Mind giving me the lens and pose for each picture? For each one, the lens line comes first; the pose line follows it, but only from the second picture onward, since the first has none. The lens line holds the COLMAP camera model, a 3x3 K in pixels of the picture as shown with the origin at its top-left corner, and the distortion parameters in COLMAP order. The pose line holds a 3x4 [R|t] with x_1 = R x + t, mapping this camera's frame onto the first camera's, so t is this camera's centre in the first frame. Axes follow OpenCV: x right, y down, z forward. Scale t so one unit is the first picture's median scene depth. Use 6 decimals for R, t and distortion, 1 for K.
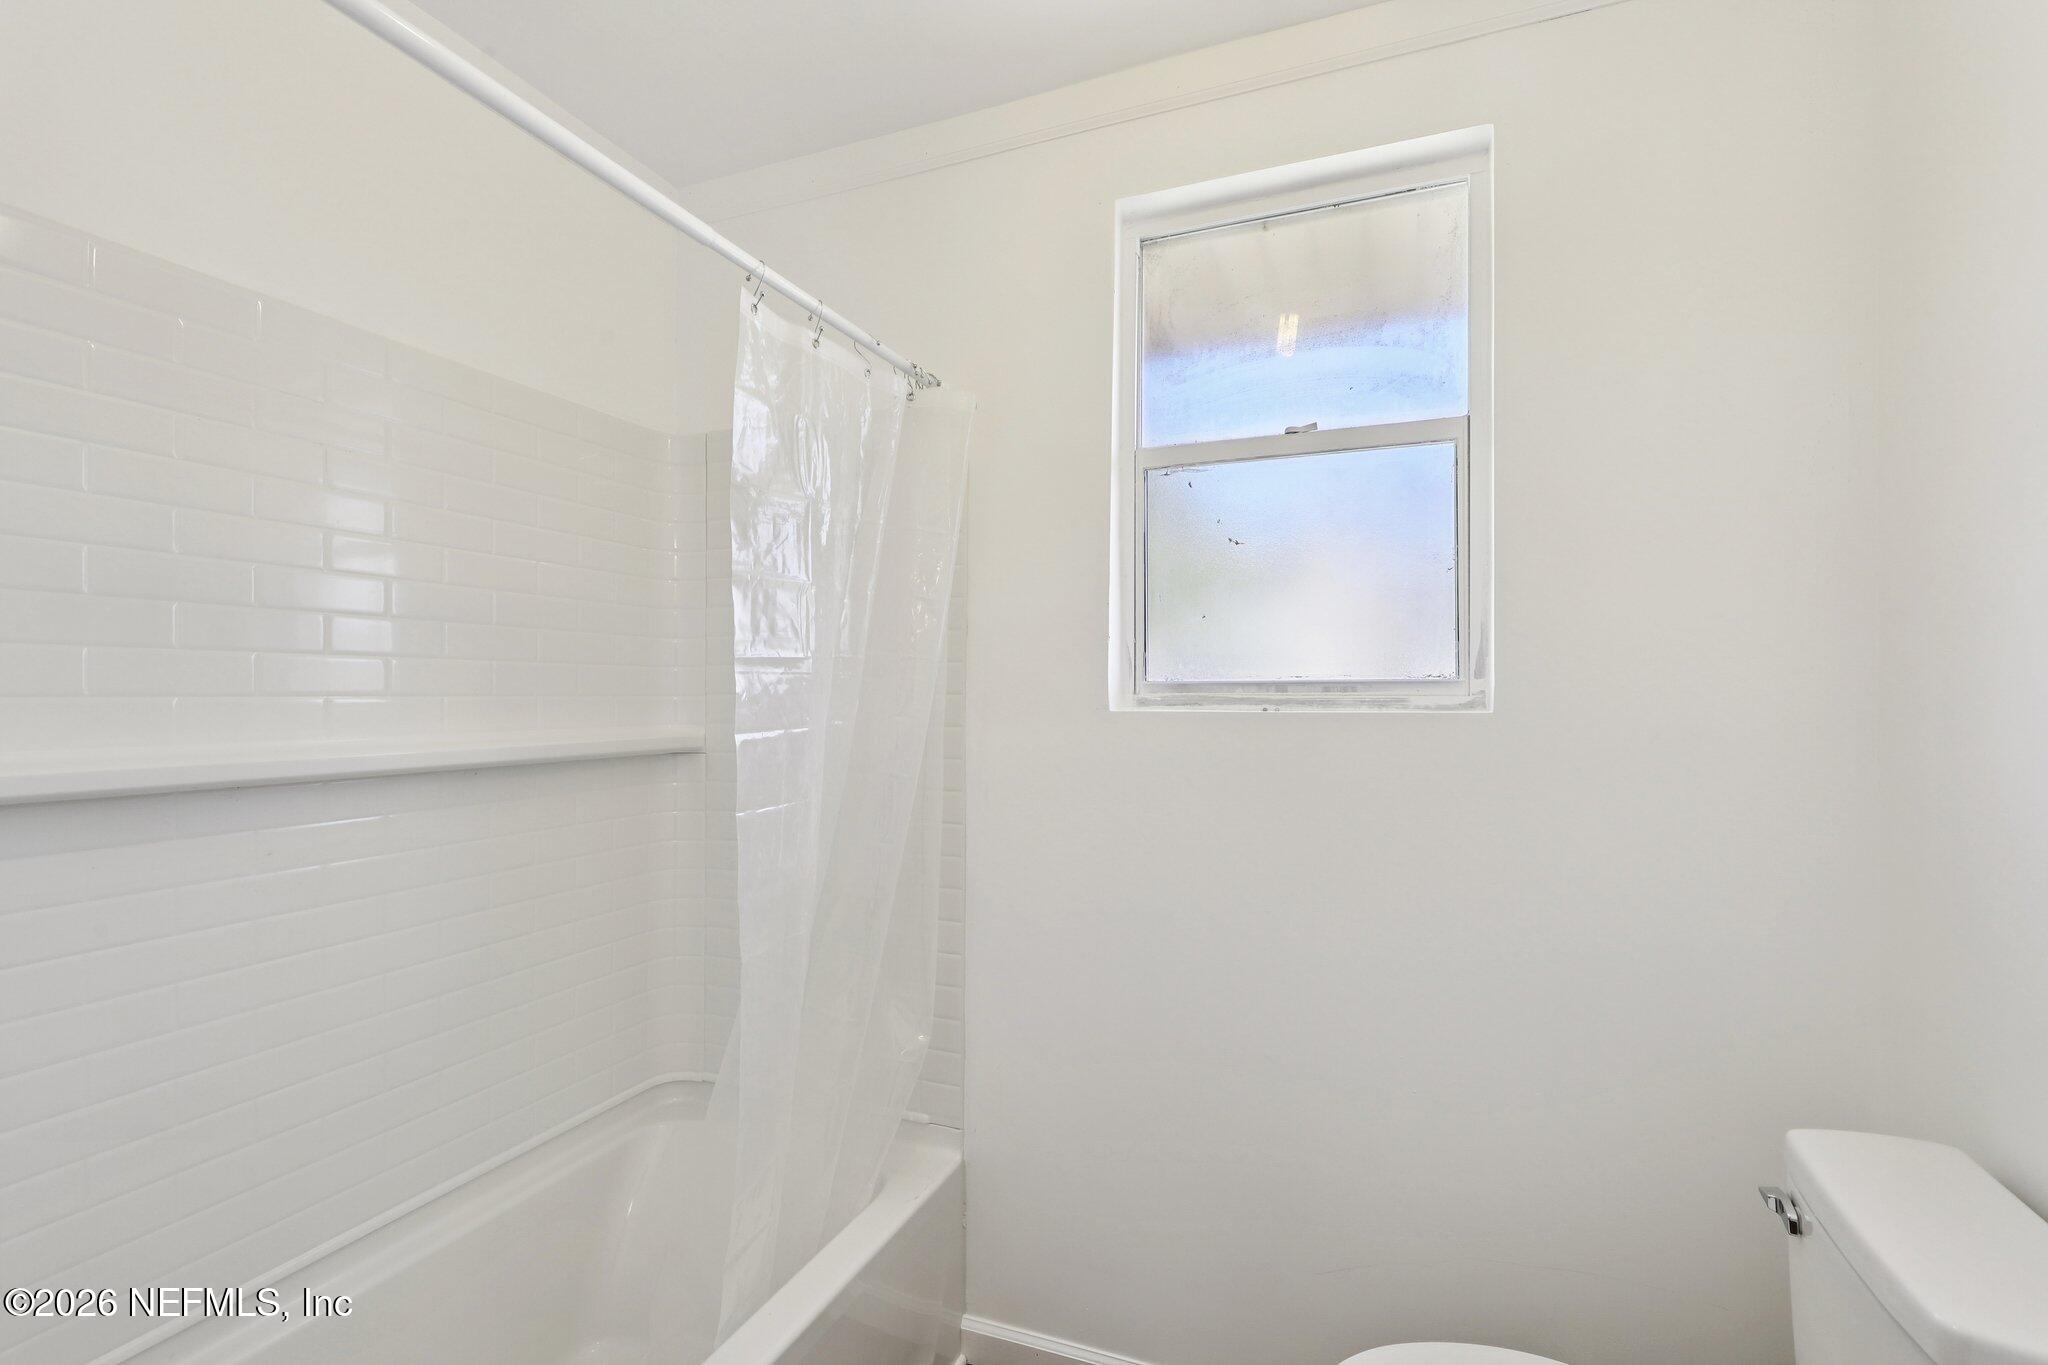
lens RADIAL K [[933.5, 0, 1021.8], [0, 933.5, 690.1], [0, 0, 1]] dist [0.004100, 0.000347]
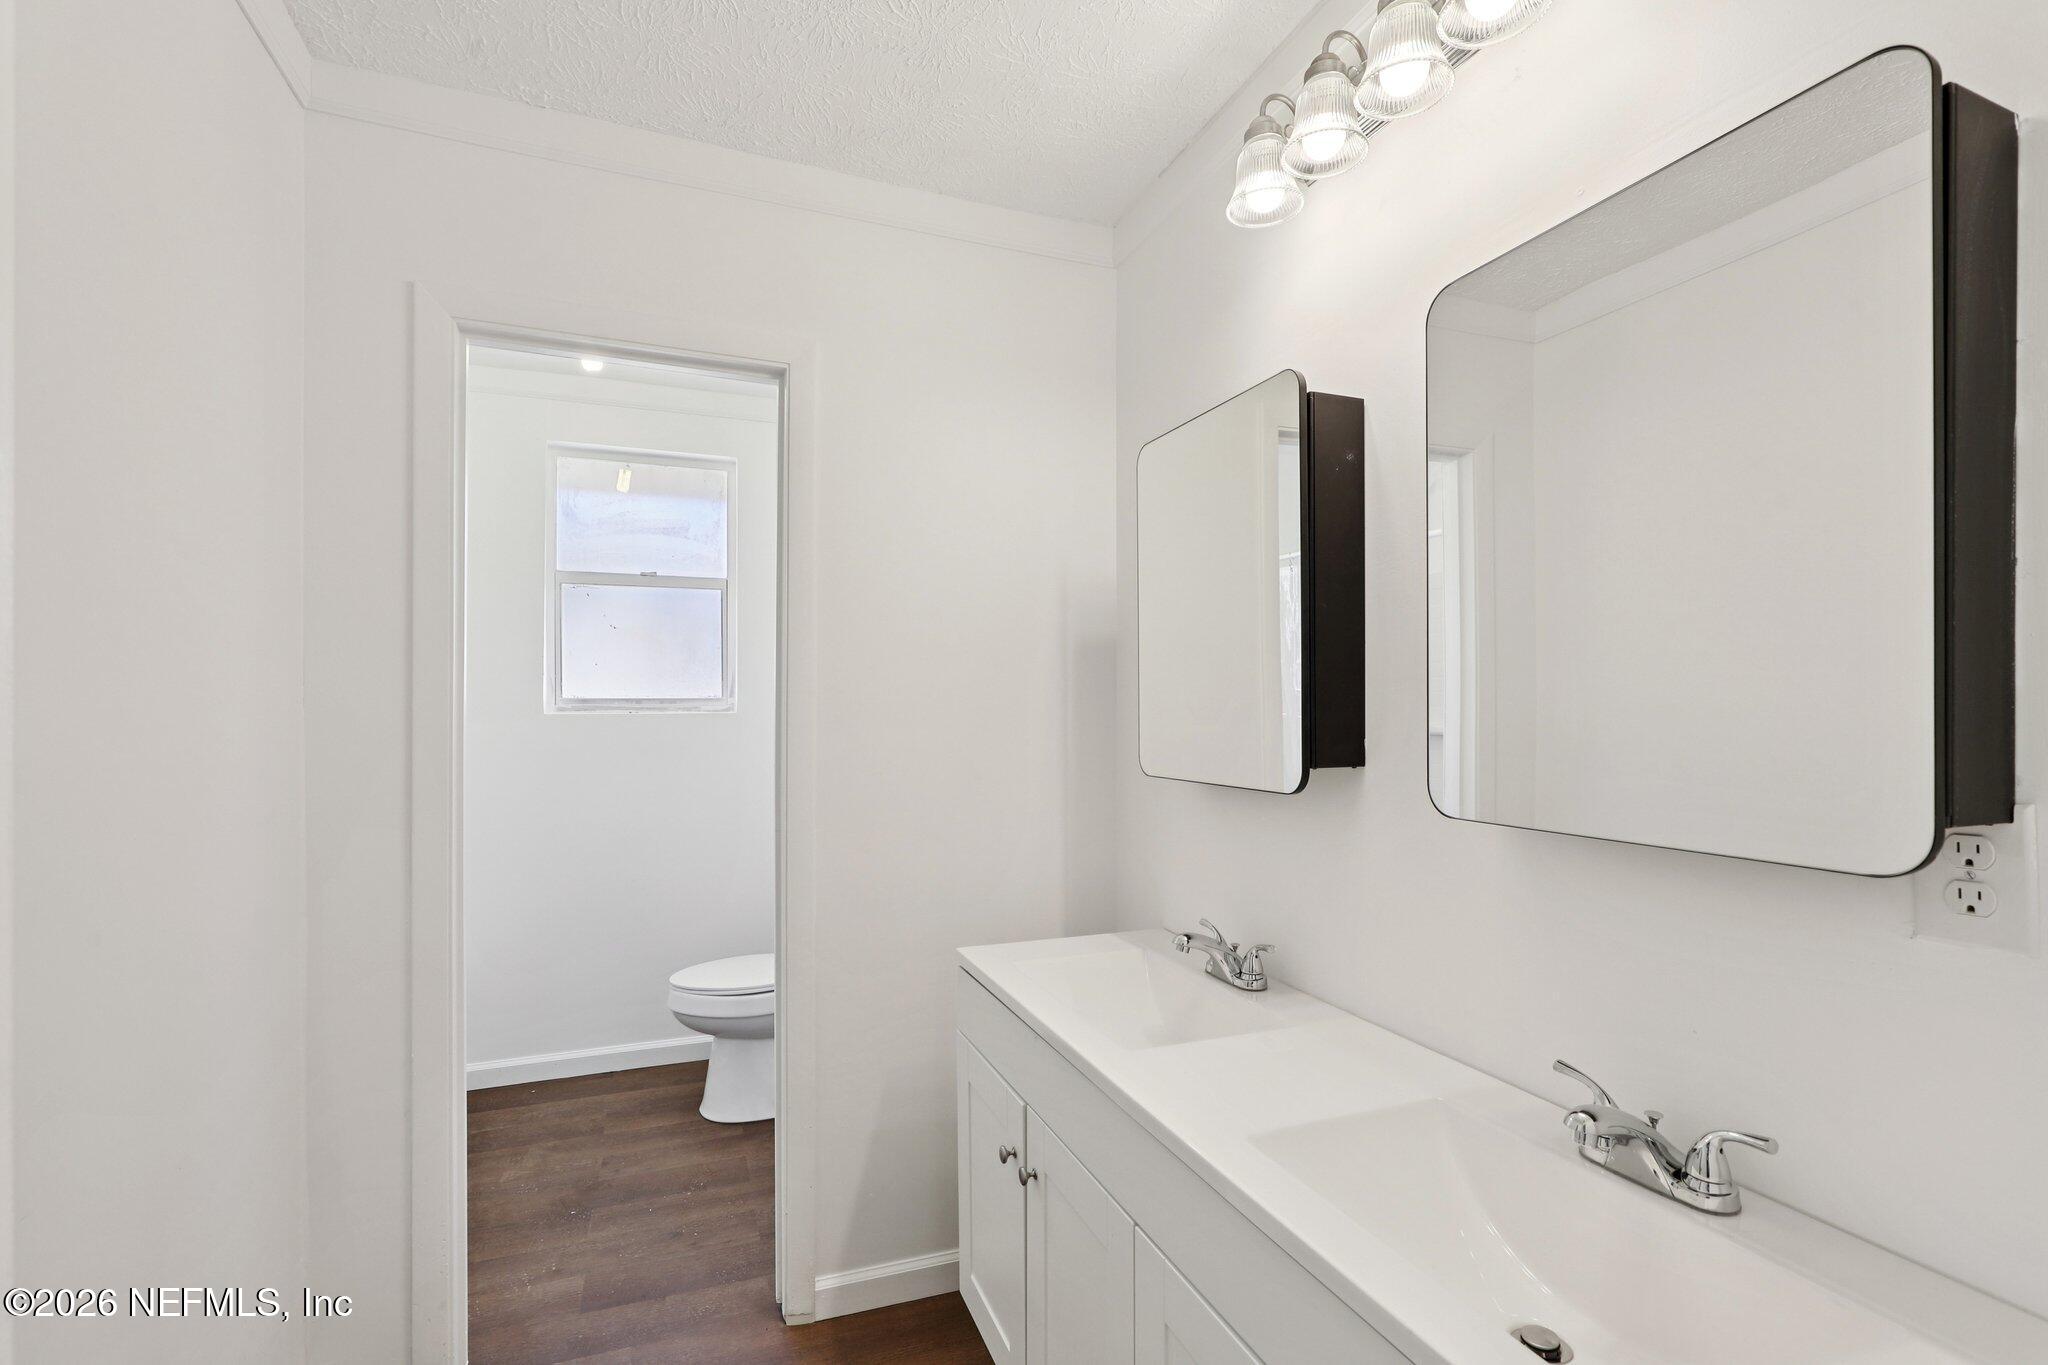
lens RADIAL K [[933.5, 0, 1022.7], [0, 933.5, 695.6], [0, 0, 1]] dist [0.004100, 0.000347]
pose [[0.734261, 0.006660, 0.678834, -0.480805], [-0.003448, 0.999976, -0.006081, -0.006046], [-0.678858, 0.002124, 0.734266, -1.042160]]
